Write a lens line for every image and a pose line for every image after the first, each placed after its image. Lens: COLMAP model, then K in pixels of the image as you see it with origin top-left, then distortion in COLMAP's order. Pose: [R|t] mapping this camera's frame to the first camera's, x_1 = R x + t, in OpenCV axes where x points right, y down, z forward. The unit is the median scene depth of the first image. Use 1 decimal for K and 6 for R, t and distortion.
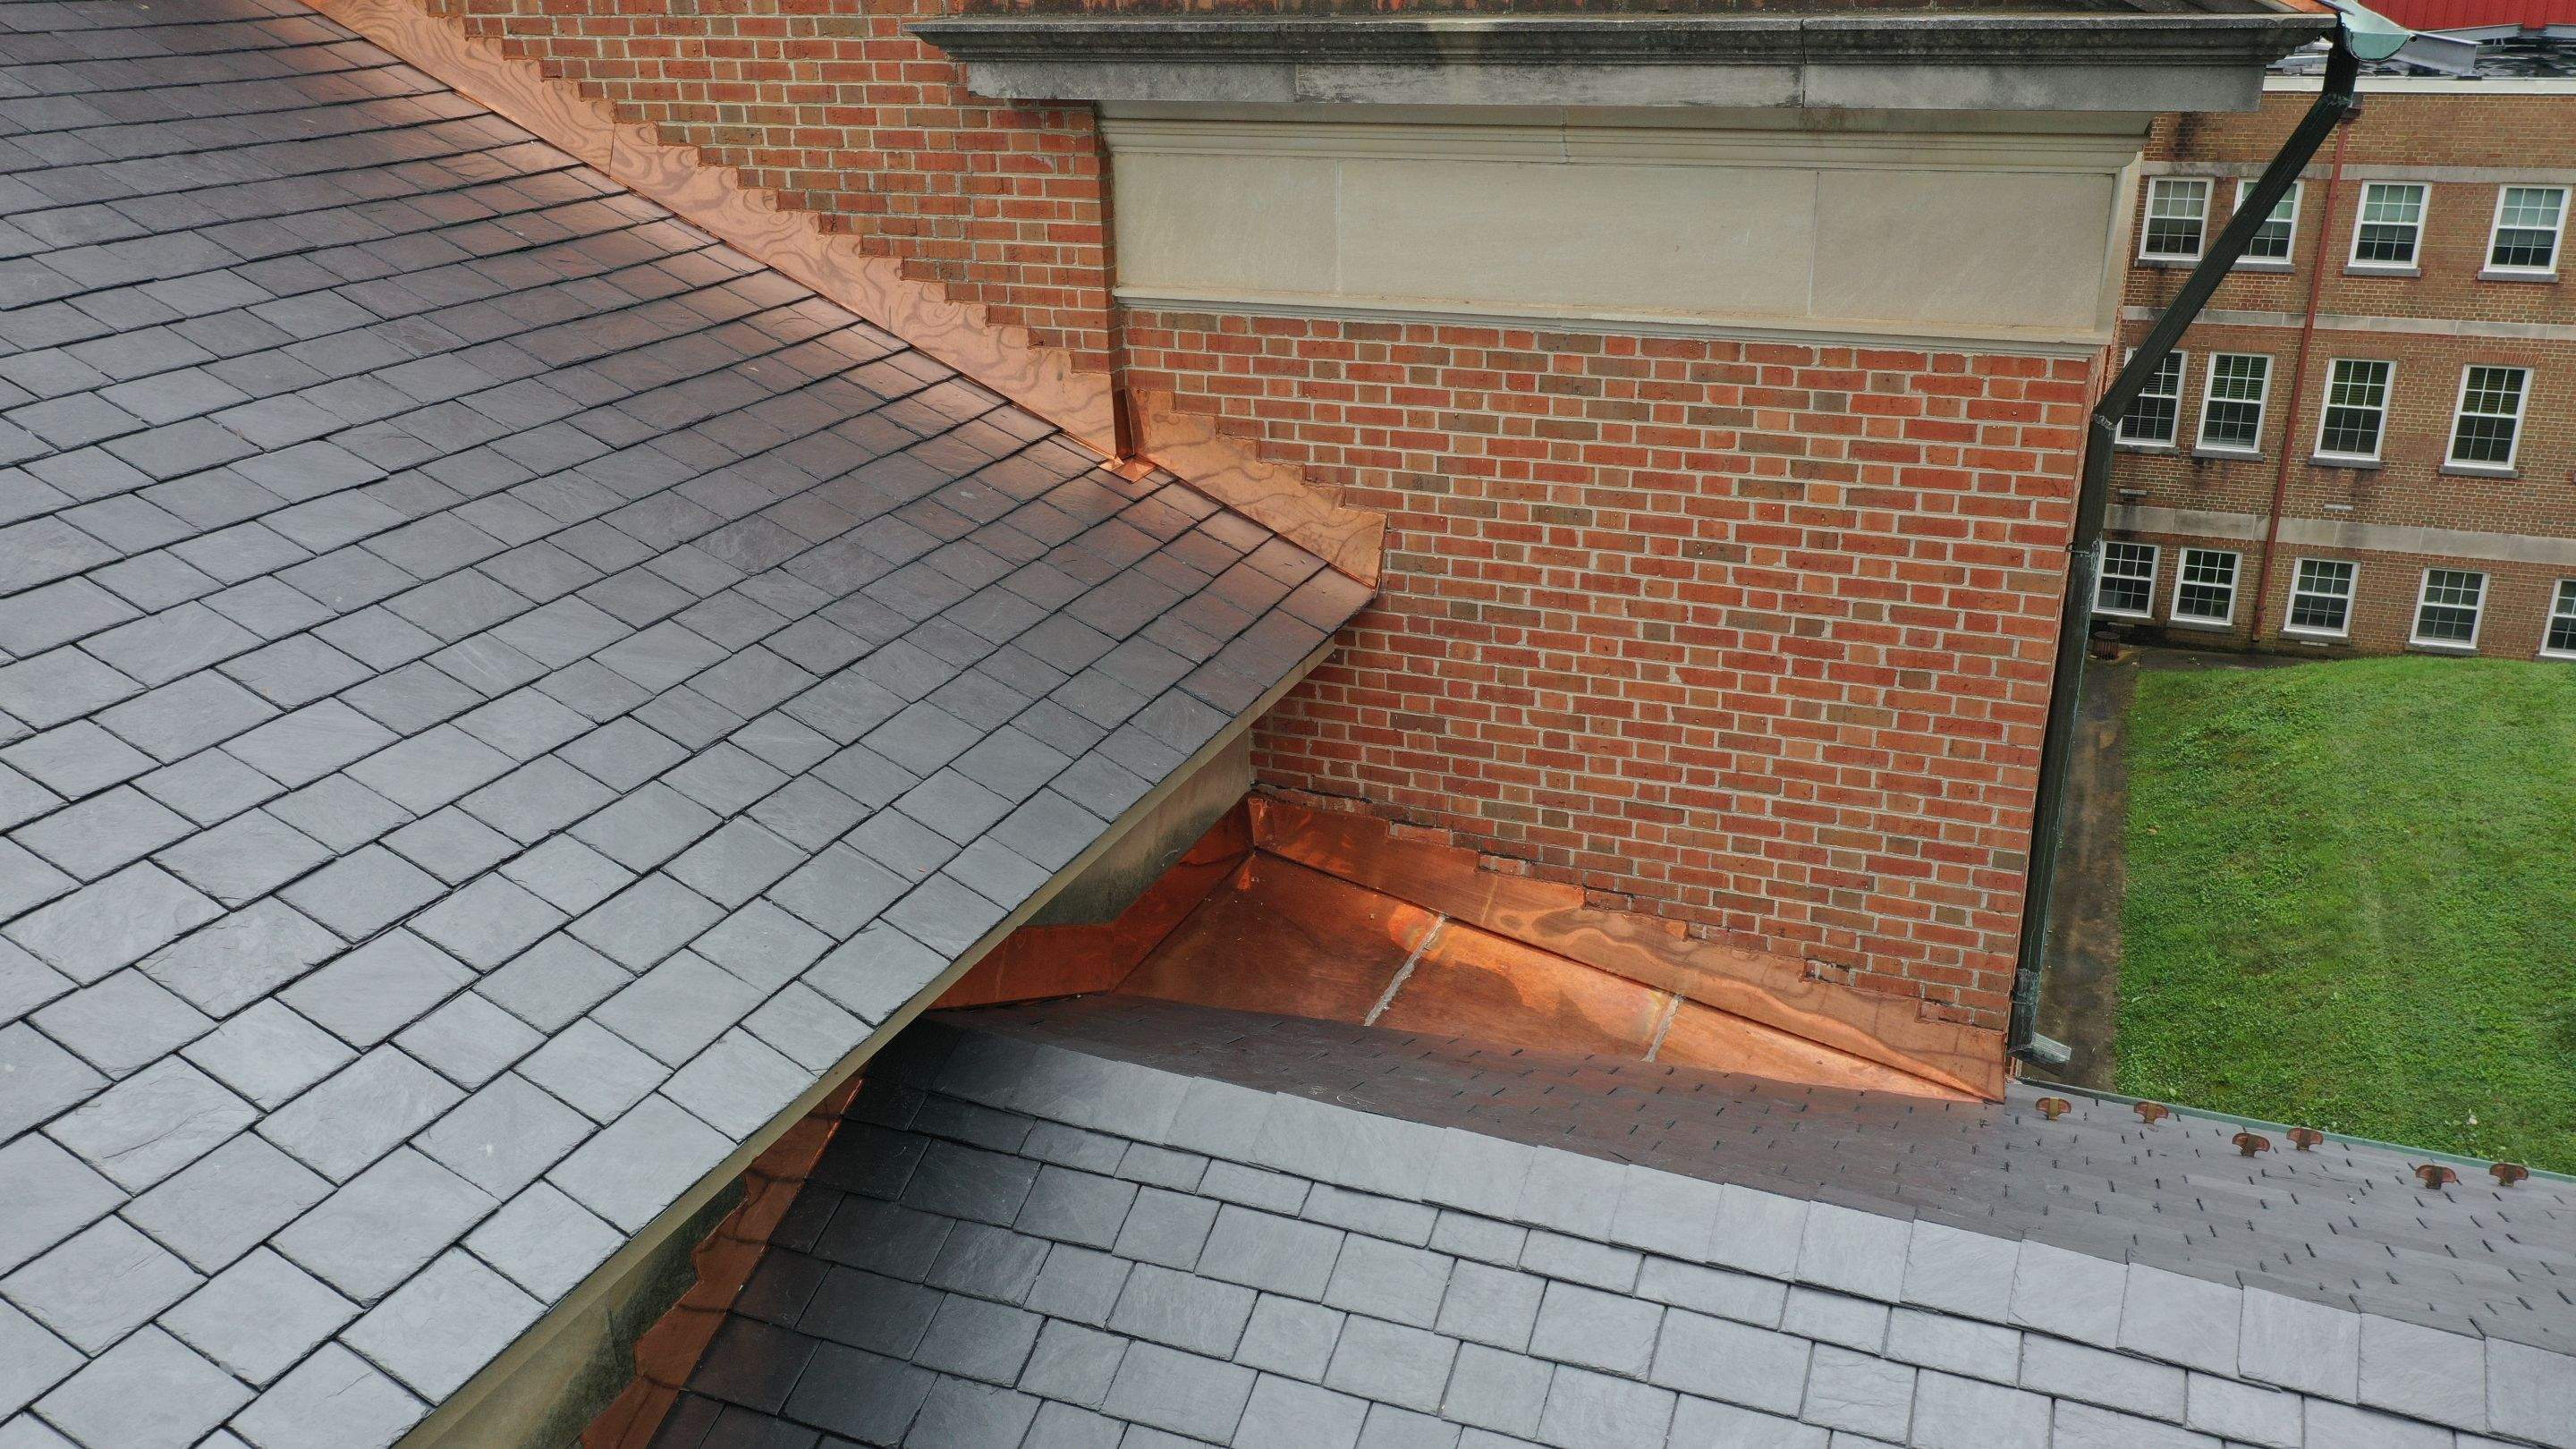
lens RADIAL K [[2017.5, 0, 1278.7], [0, 2017.5, 719.3], [0, 0, 1]] dist [0.032952, -0.000622]
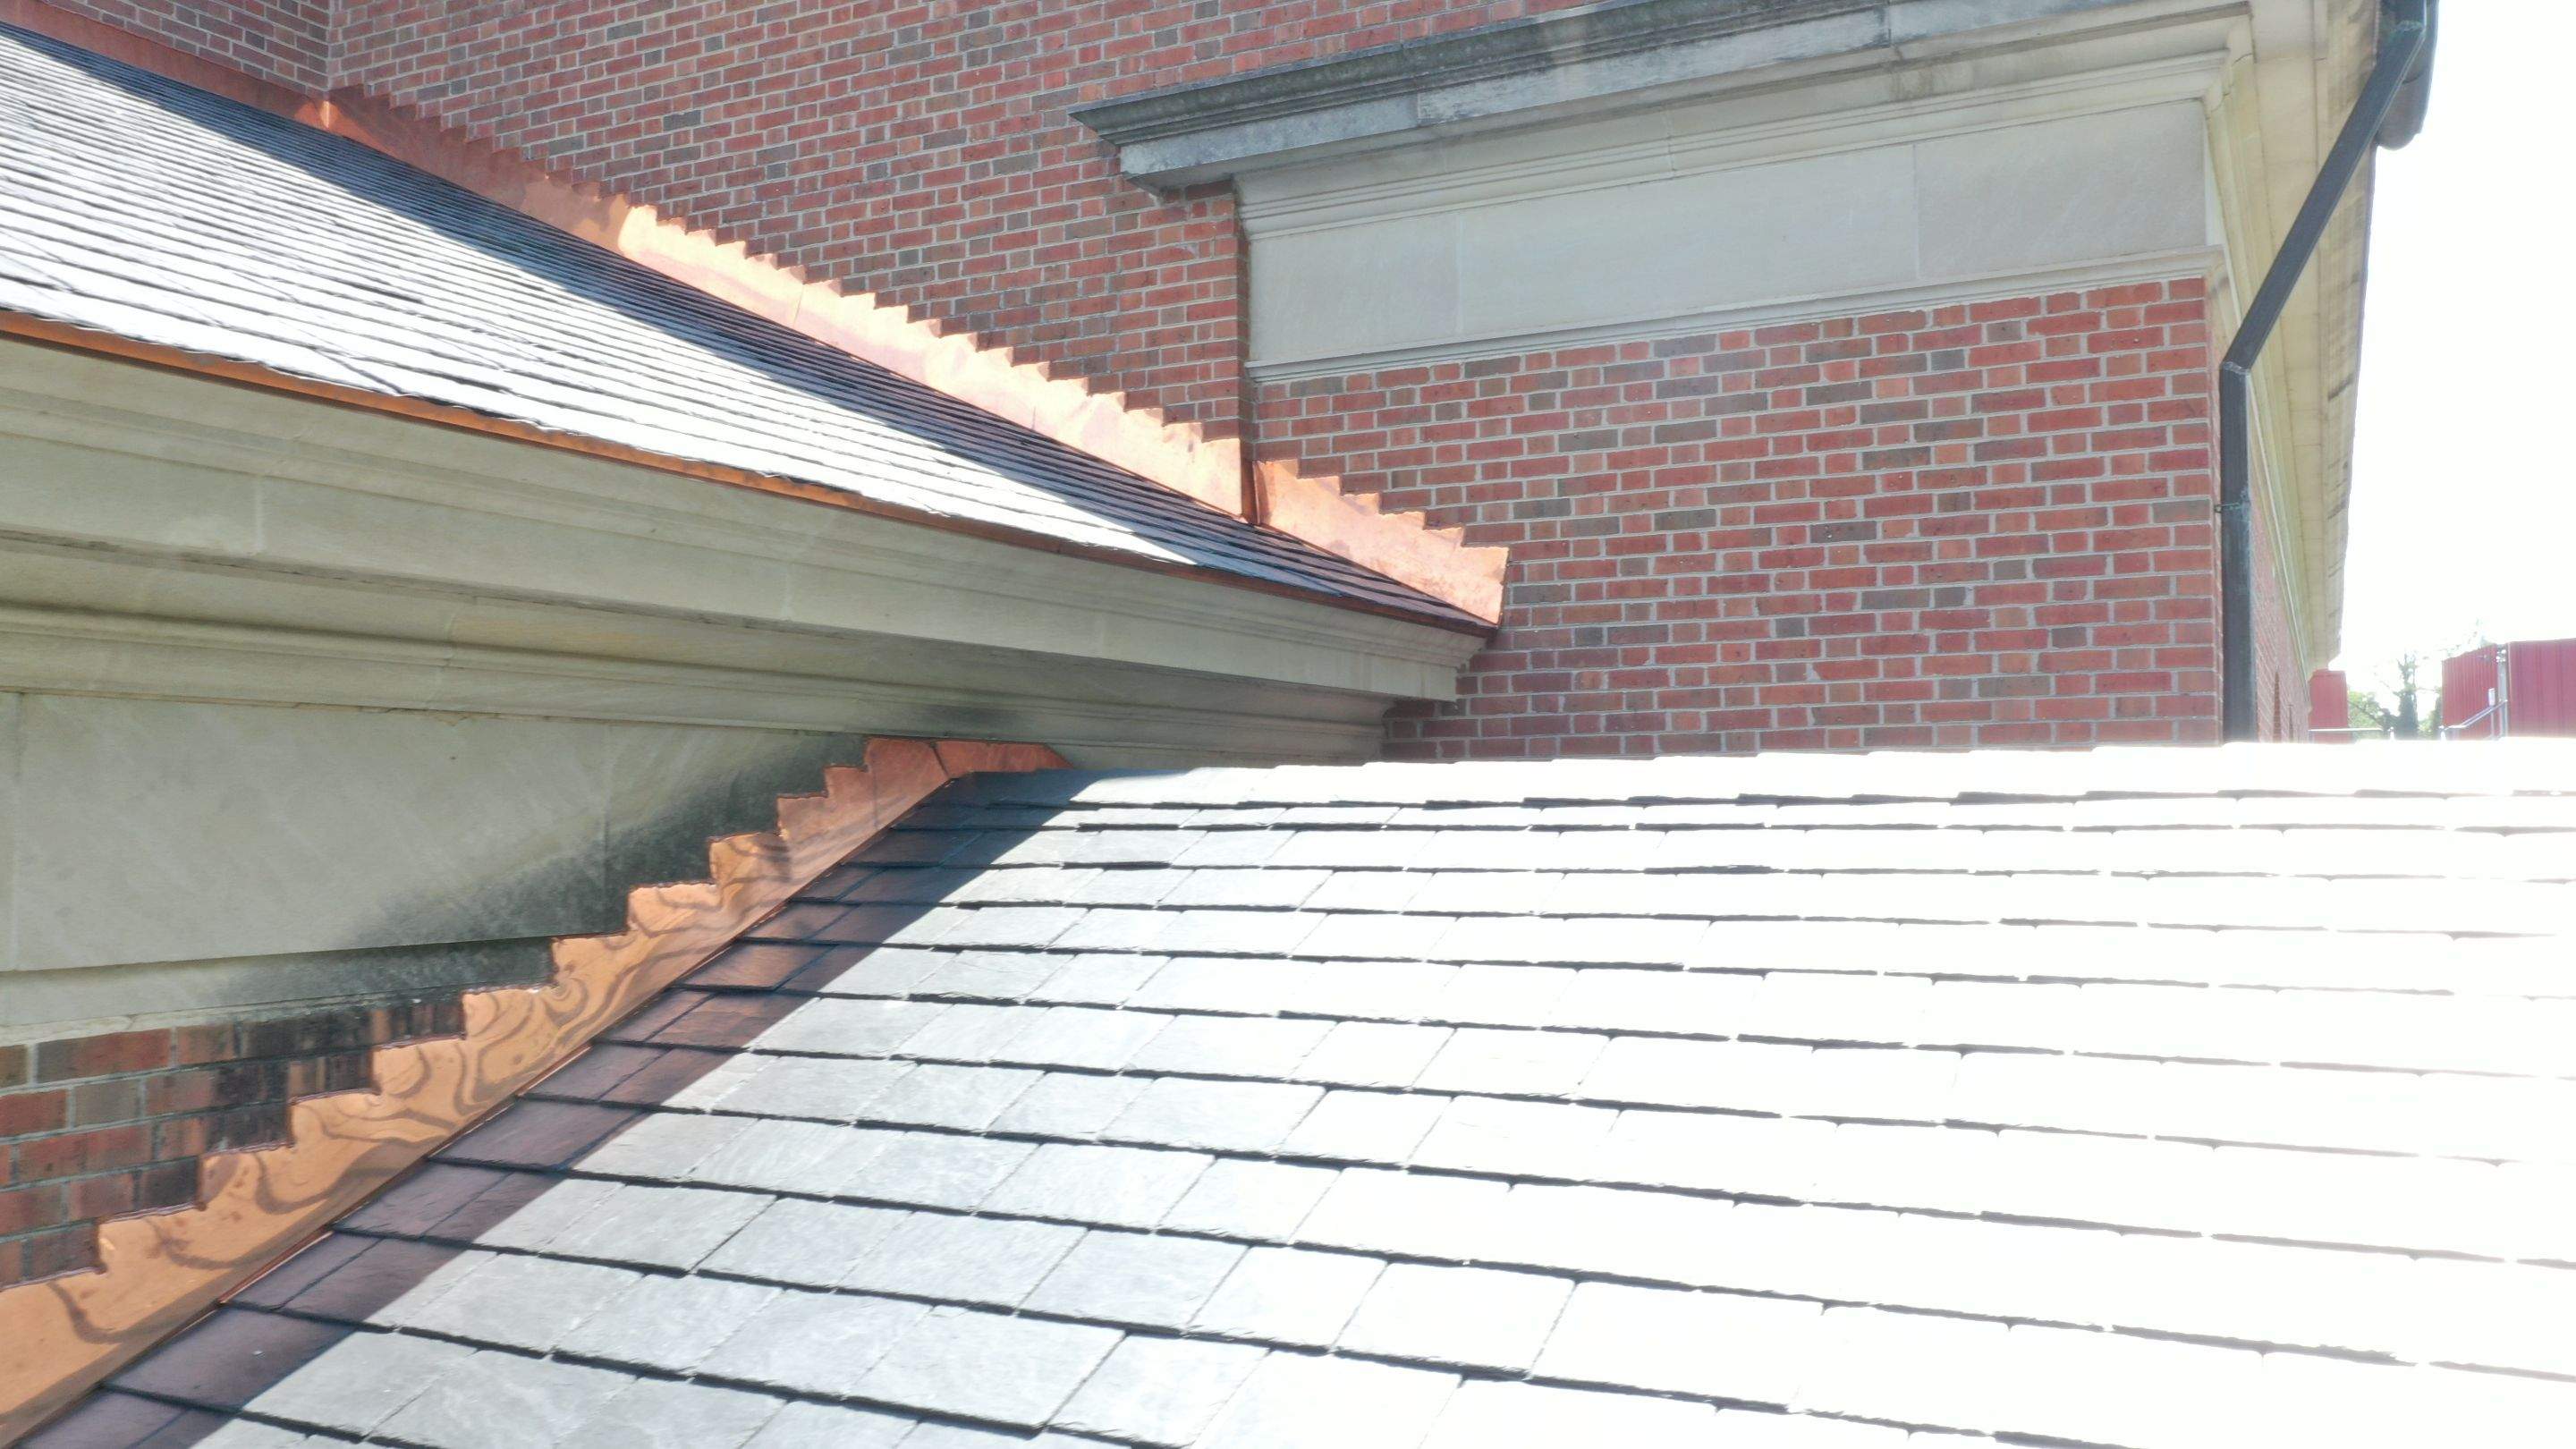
lens RADIAL K [[2017.5, 0, 1294.5], [0, 2017.5, 724.6], [0, 0, 1]] dist [0.032952, -0.000622]
pose [[0.996976, 0.007935, -0.077302, 0.026874], [-0.037964, 0.917714, -0.395423, 0.387131], [0.067804, 0.397162, 0.915241, 0.121785]]
